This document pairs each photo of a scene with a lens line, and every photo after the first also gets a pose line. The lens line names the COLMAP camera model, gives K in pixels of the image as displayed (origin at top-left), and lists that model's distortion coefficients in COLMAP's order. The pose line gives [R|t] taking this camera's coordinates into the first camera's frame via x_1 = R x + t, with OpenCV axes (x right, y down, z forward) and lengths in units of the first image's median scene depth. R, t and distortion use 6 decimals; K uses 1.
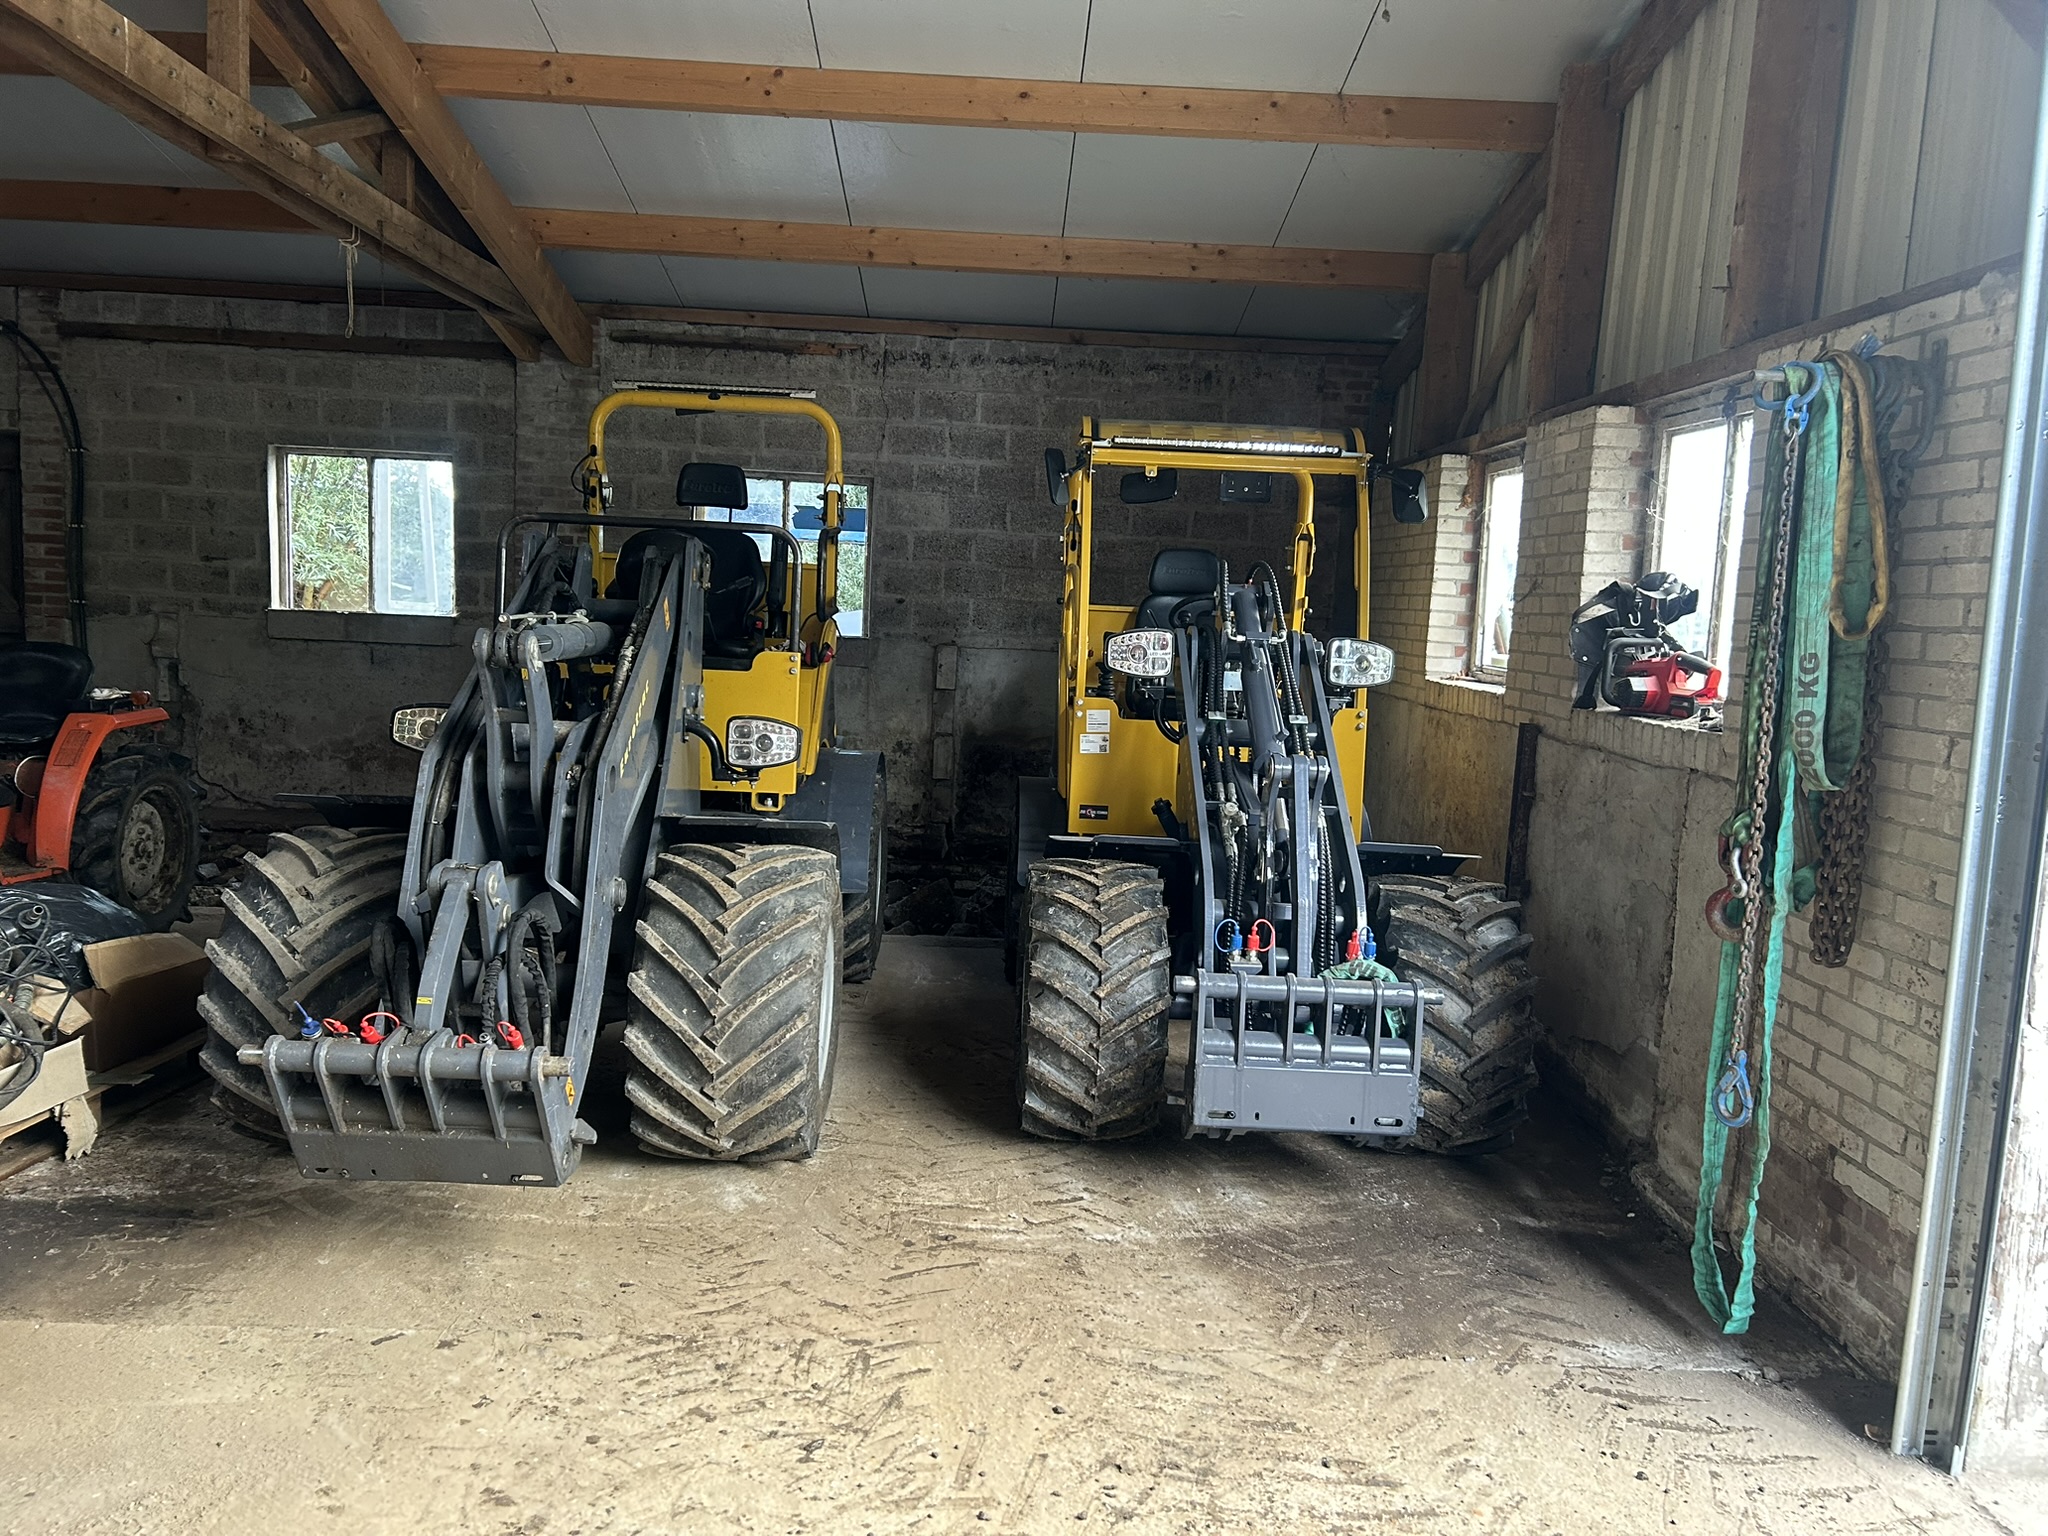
lens RADIAL K [[1519.0, 0, 1001.0], [0, 1519.0, 789.1], [0, 0, 1]] dist [0.021180, -0.020365]
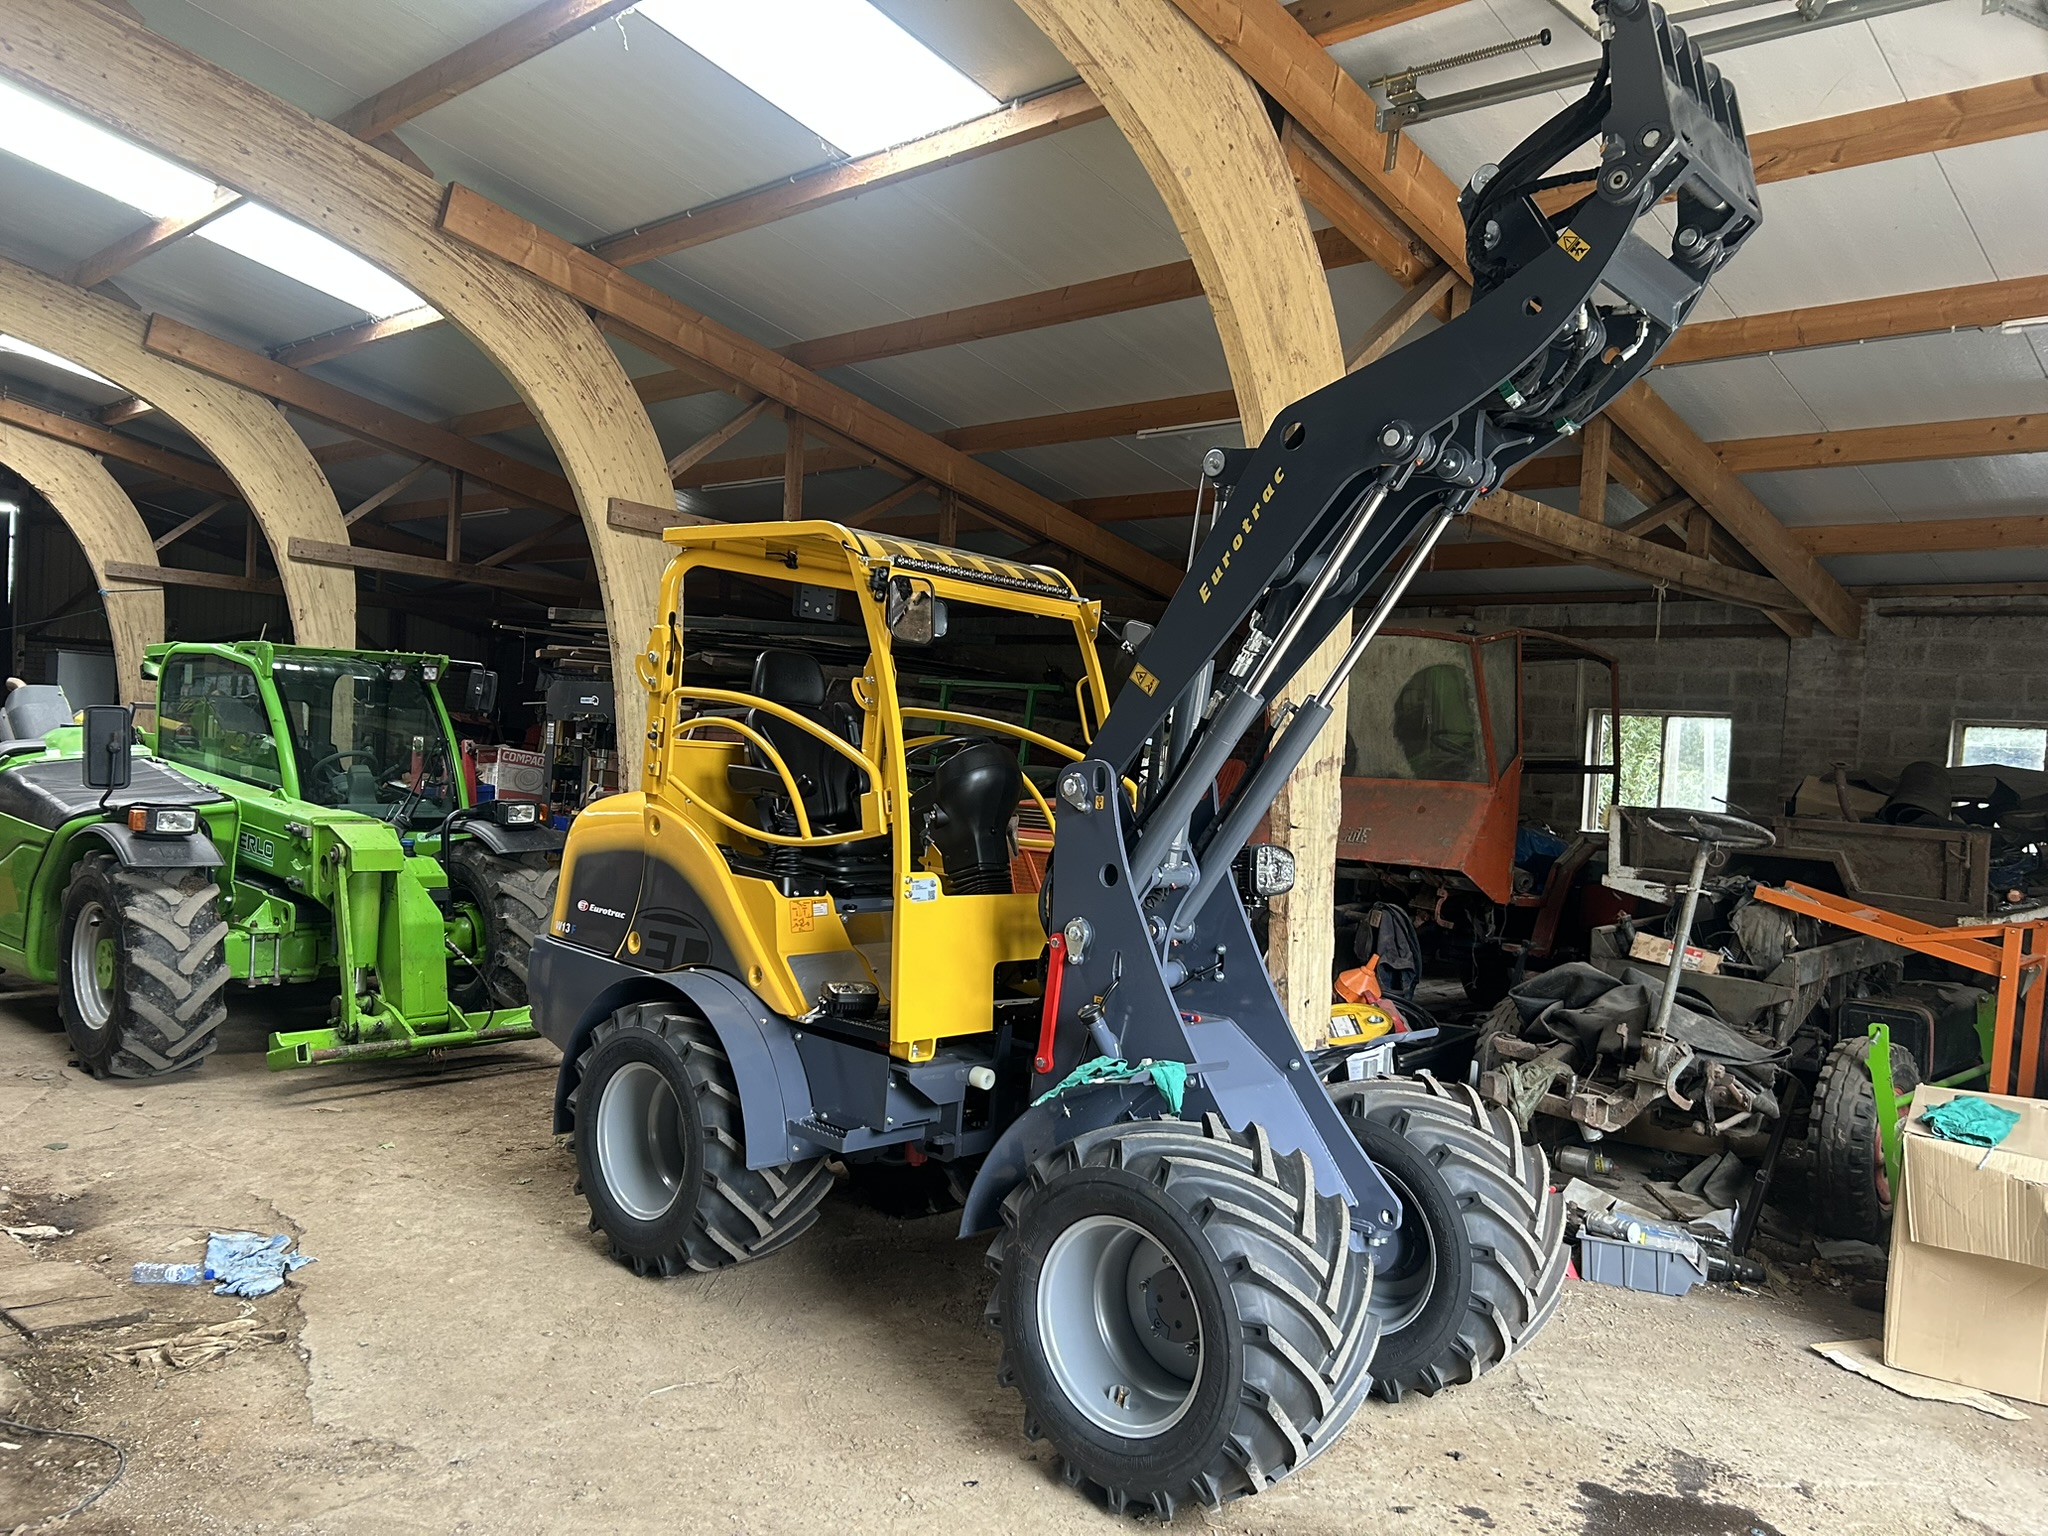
lens RADIAL K [[1519.0, 0, 1001.0], [0, 1519.0, 789.1], [0, 0, 1]] dist [0.021180, -0.020365]
pose [[0.698138, 0.018404, -0.715726, 0.119695], [-0.114591, 0.989655, -0.086327, 0.019049], [0.706733, 0.142284, 0.693025, -0.284983]]
